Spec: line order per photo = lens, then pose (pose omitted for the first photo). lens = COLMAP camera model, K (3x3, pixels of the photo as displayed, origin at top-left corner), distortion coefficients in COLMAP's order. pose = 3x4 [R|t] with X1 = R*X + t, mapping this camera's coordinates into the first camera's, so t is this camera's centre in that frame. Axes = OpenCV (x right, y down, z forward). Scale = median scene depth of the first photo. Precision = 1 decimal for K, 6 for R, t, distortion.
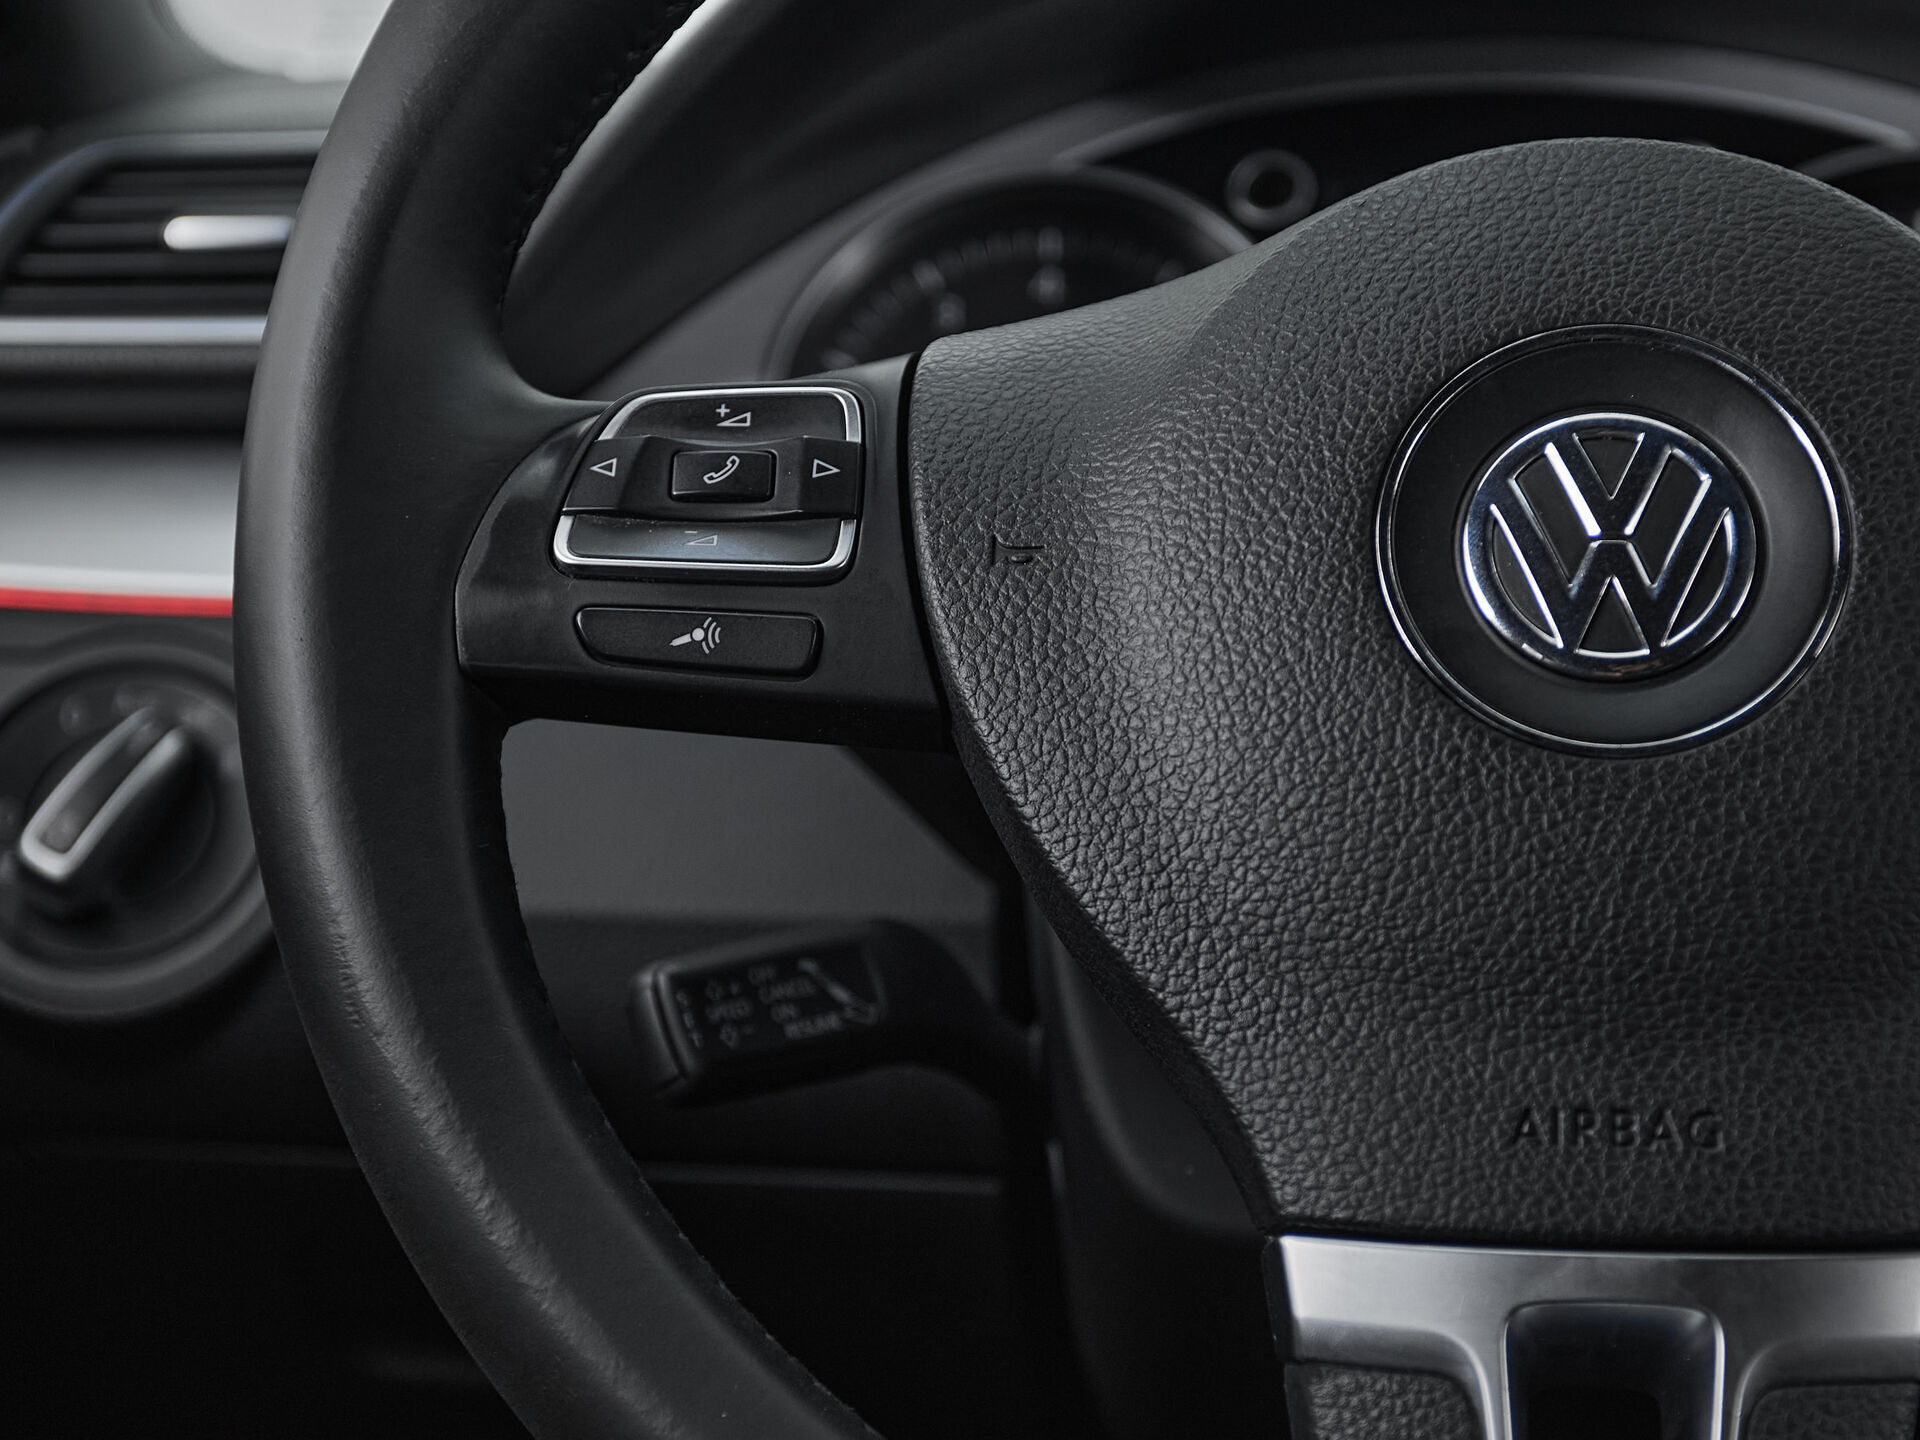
lens RADIAL K [[3349.0, 0, 961.3], [0, 3349.0, 889.1], [0, 0, 1]] dist [0.057389, 0.000000]
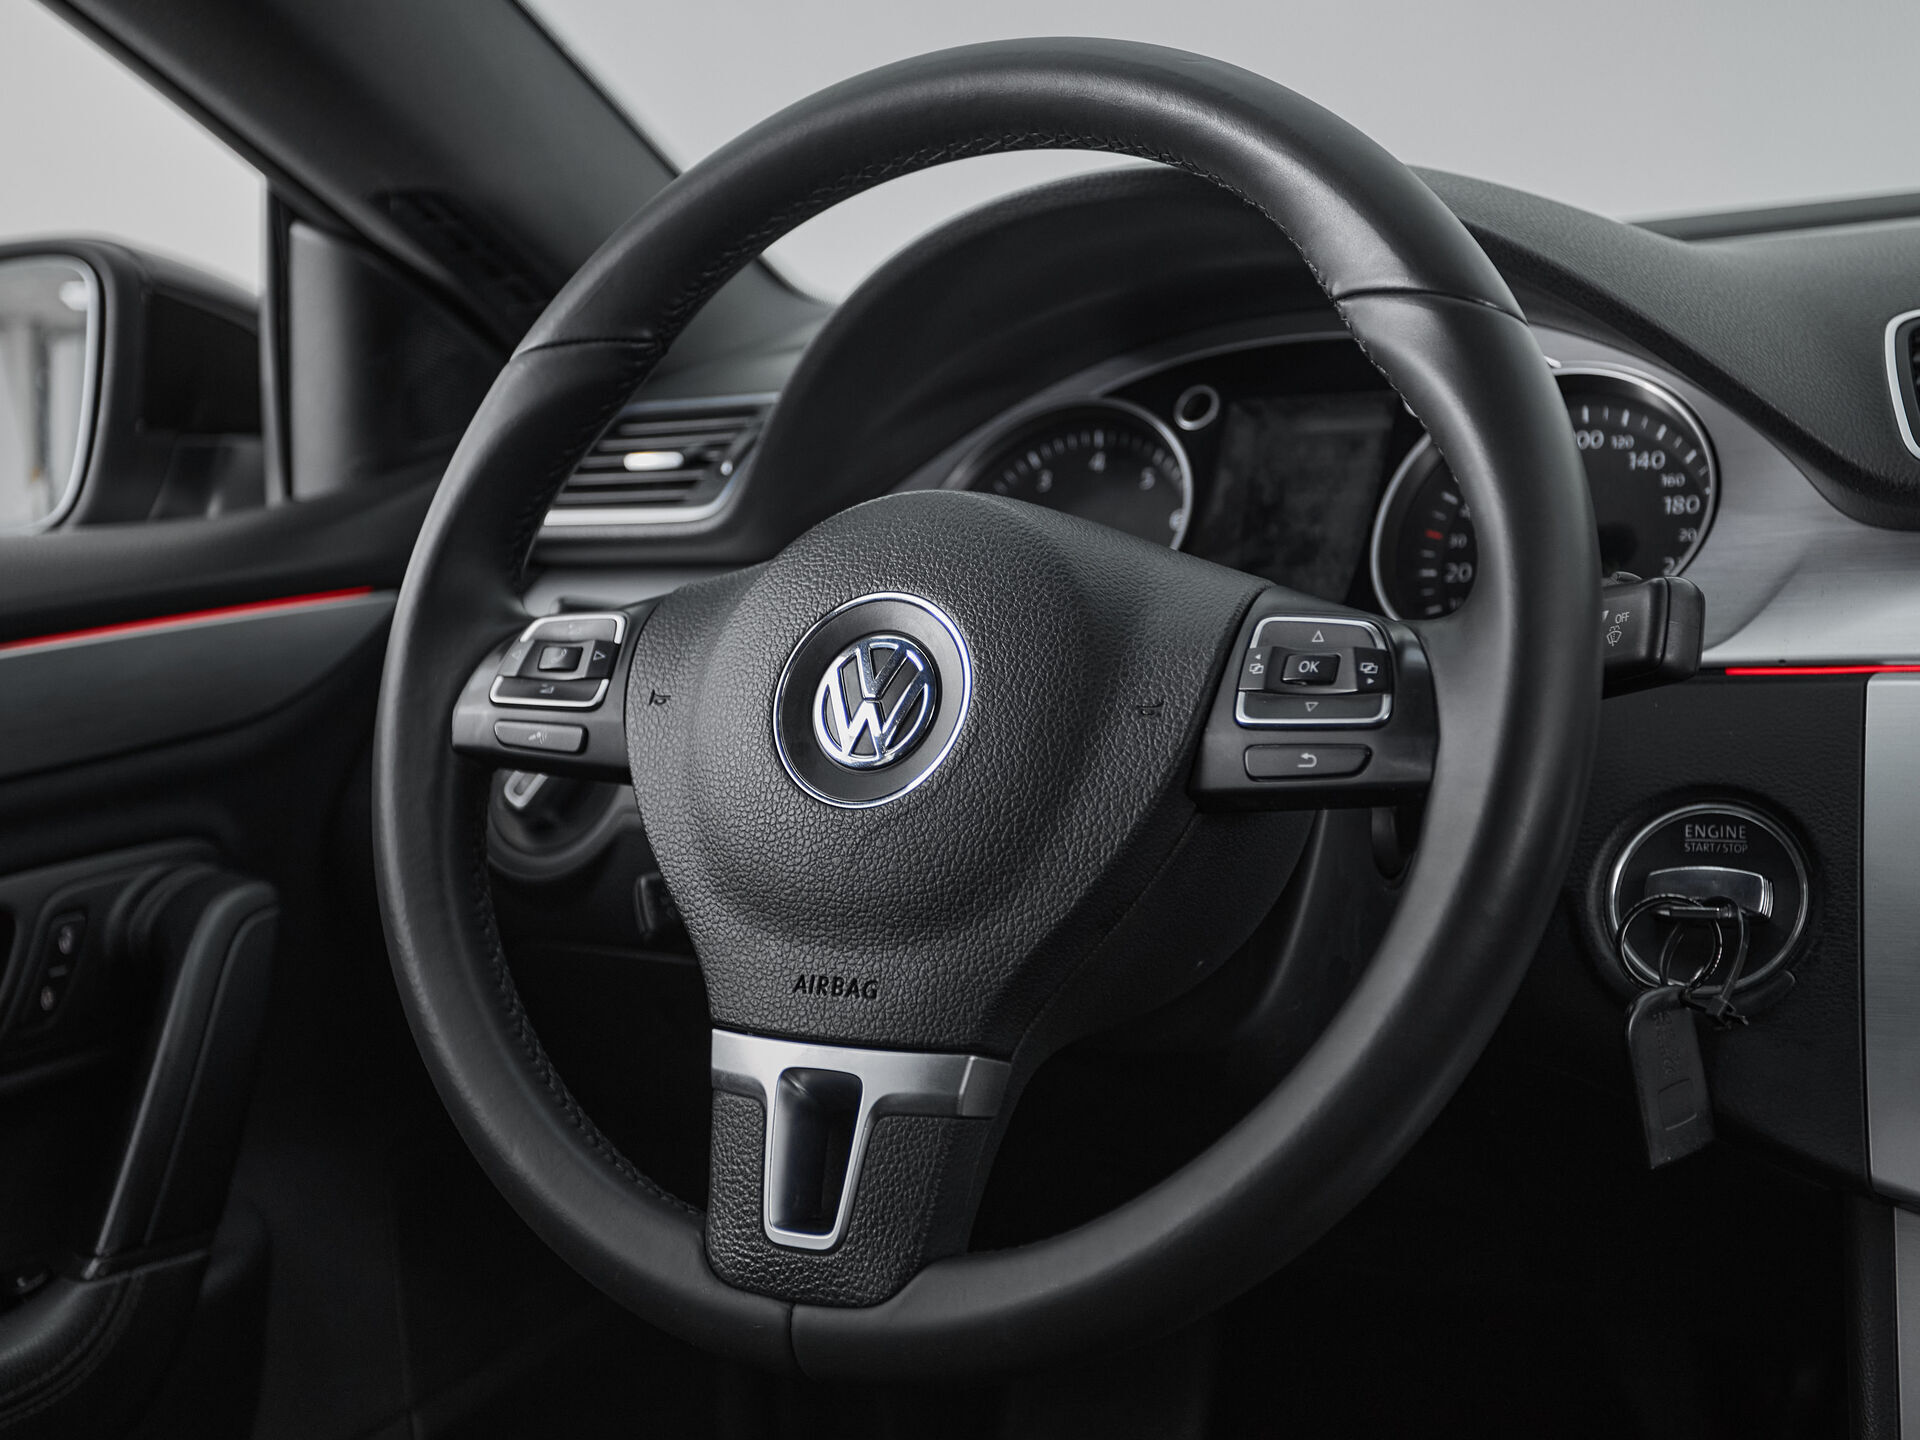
lens RADIAL K [[2721.3, 0, 971.8], [0, 2721.3, 663.0], [0, 0, 1]] dist [-0.013940, 0.000000]
pose [[0.901359, 0.001204, -0.433071, 0.990200], [-0.004650, 0.999965, -0.006898, -0.117438], [0.433047, 0.008231, 0.901334, -0.487183]]
